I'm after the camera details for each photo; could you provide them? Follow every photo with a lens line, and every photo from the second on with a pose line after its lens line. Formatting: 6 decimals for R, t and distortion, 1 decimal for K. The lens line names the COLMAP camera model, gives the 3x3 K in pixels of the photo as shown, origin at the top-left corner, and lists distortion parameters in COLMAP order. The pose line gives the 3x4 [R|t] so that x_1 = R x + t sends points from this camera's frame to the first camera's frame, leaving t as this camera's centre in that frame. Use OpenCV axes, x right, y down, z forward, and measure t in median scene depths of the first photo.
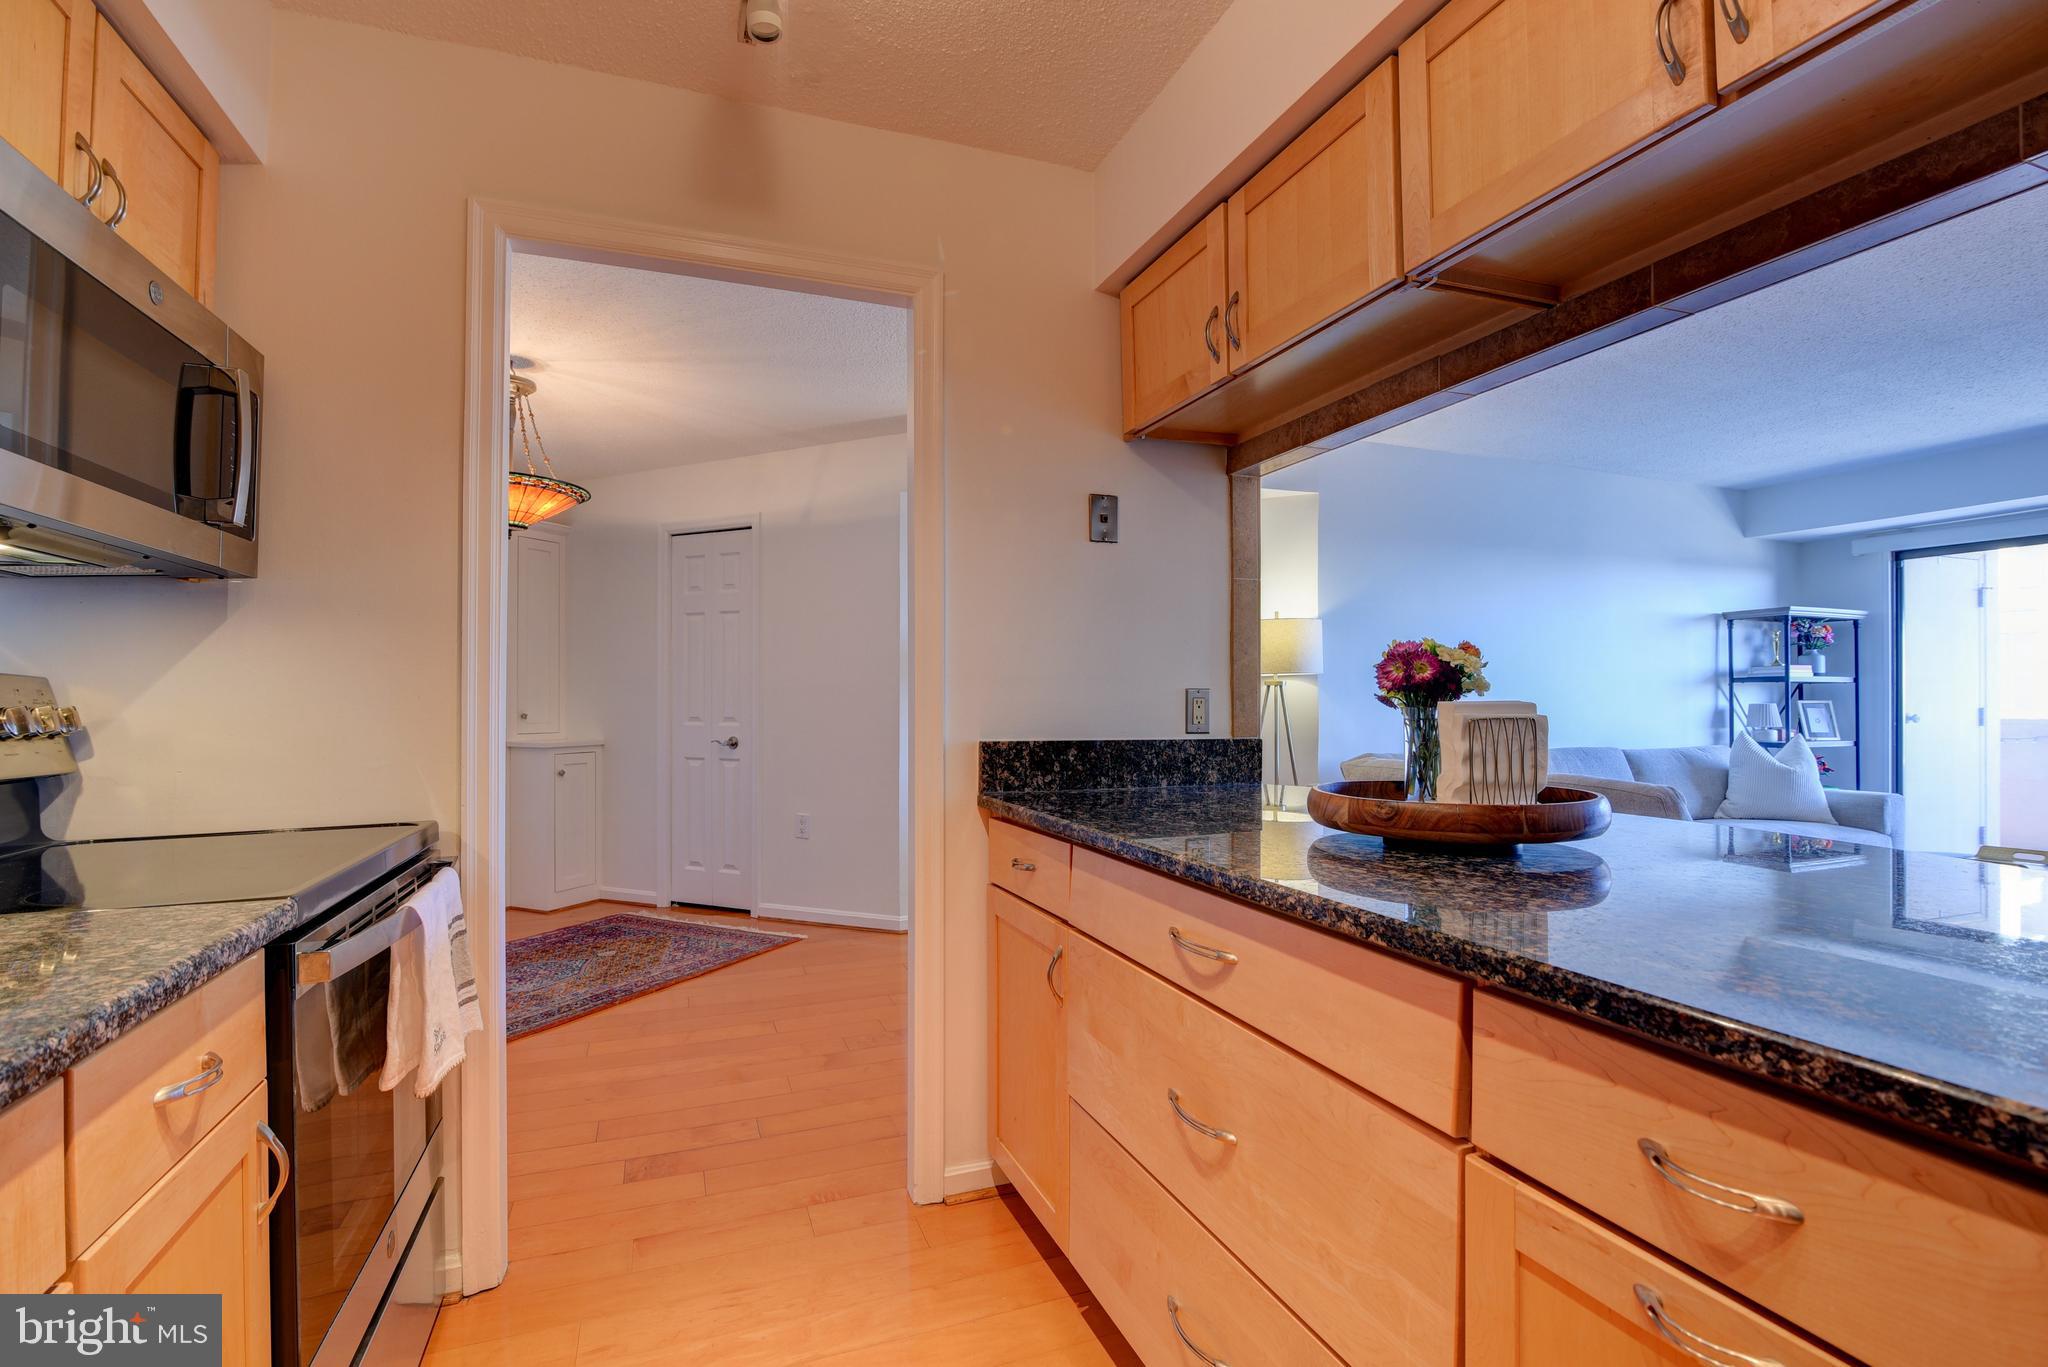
lens RADIAL K [[935.7, 0, 1024.6], [0, 935.7, 694.5], [0, 0, 1]] dist [-0.019787, 0.000958]
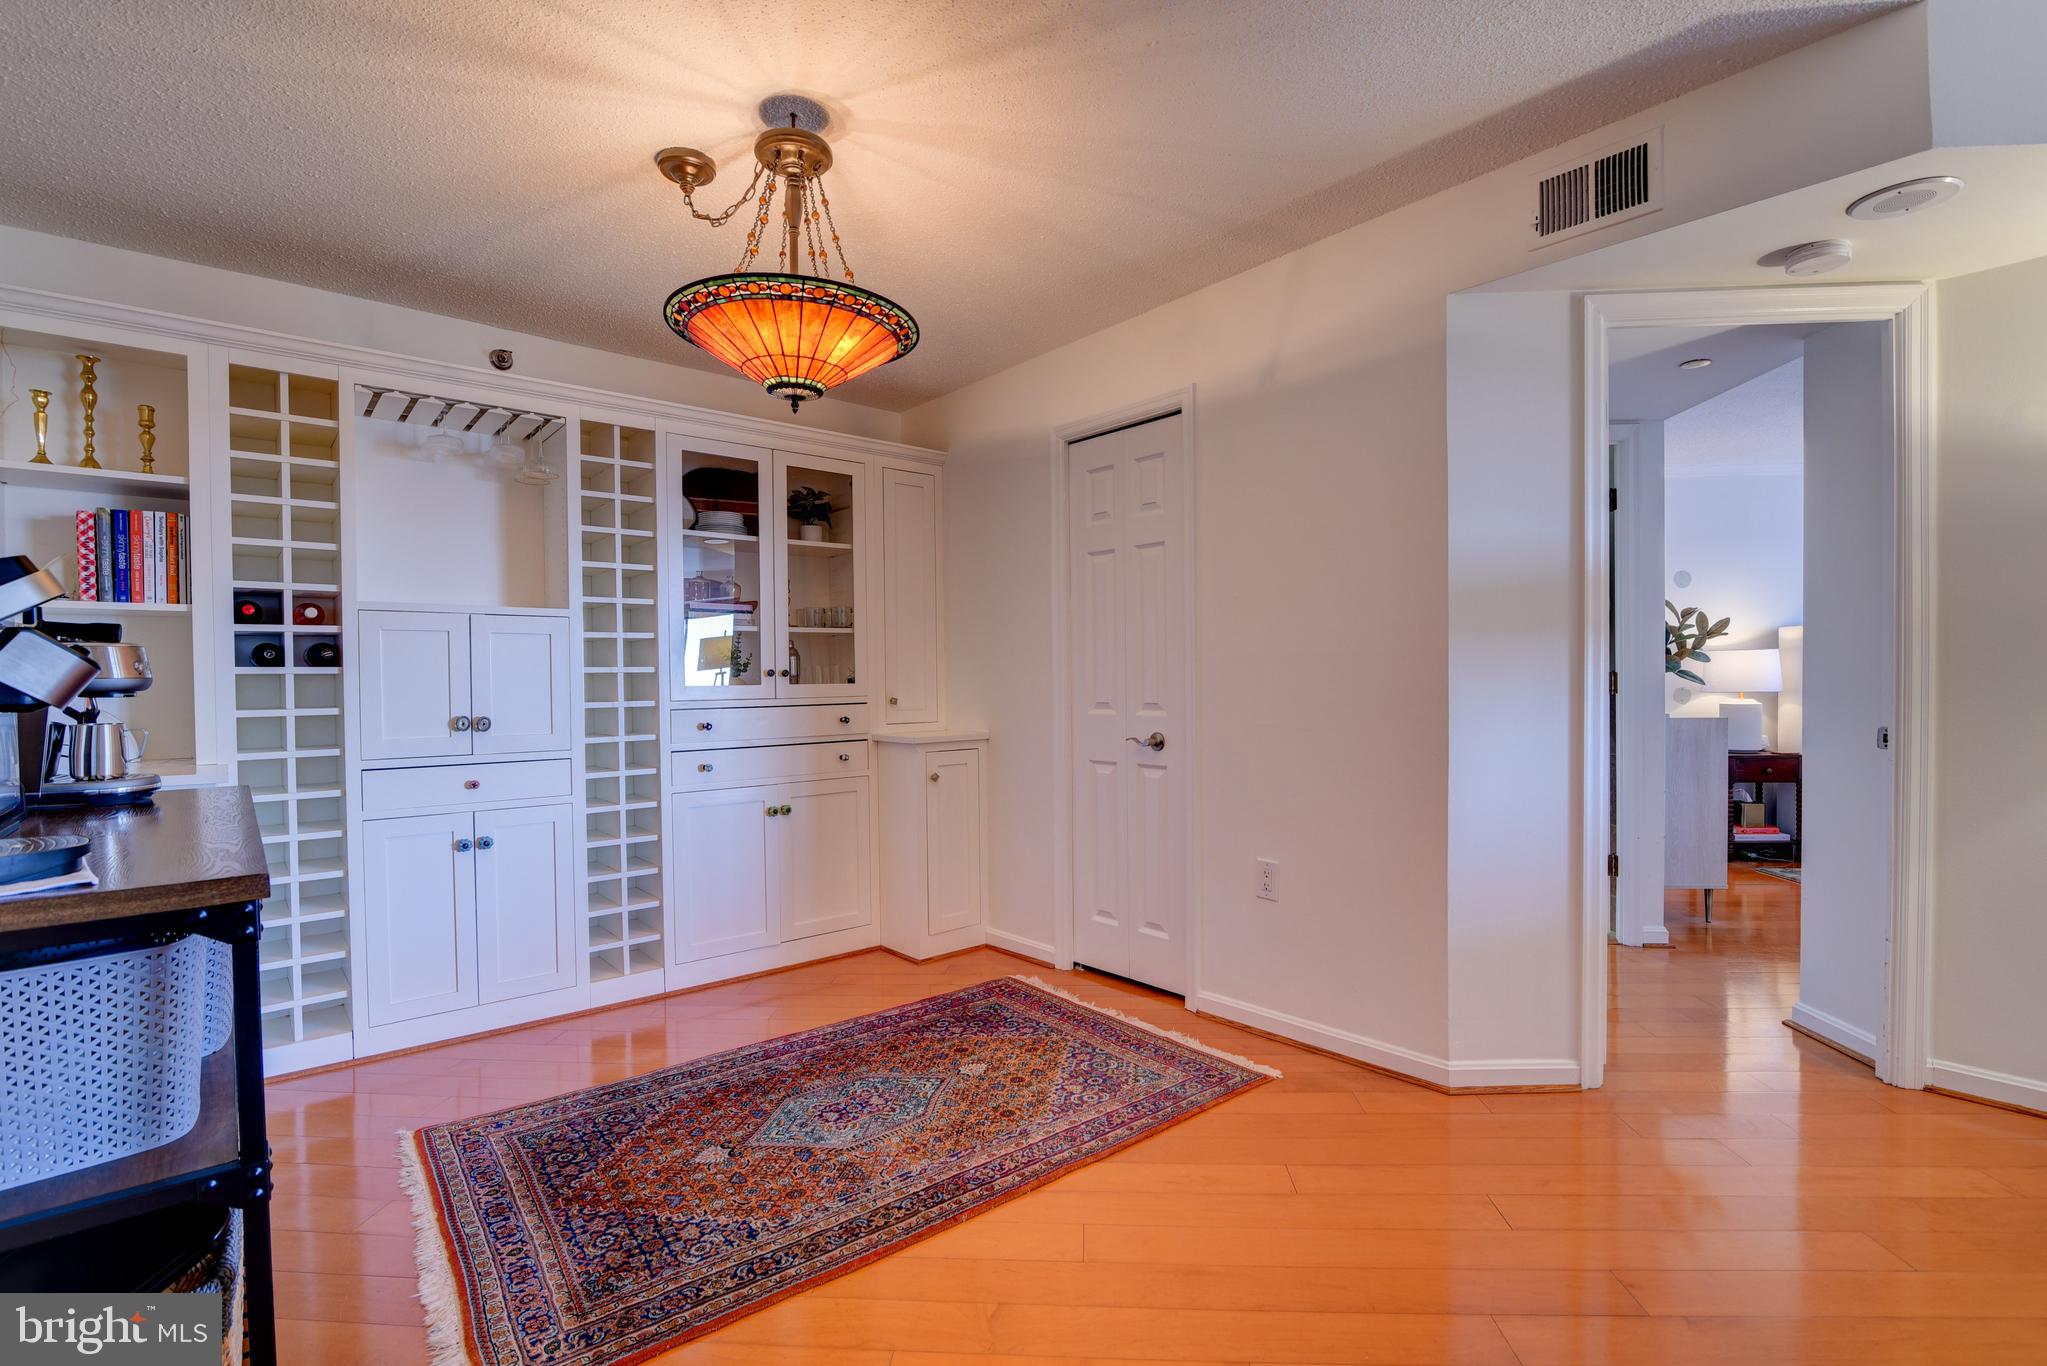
lens RADIAL K [[935.3, 0, 1024.1], [0, 935.3, 694.0], [0, 0, 1]] dist [-0.019787, 0.000958]
pose [[0.905479, -0.002604, -0.424382, -0.129008], [0.012946, 0.999685, 0.021488, 0.002680], [0.424193, -0.024951, 0.905228, 0.400060]]
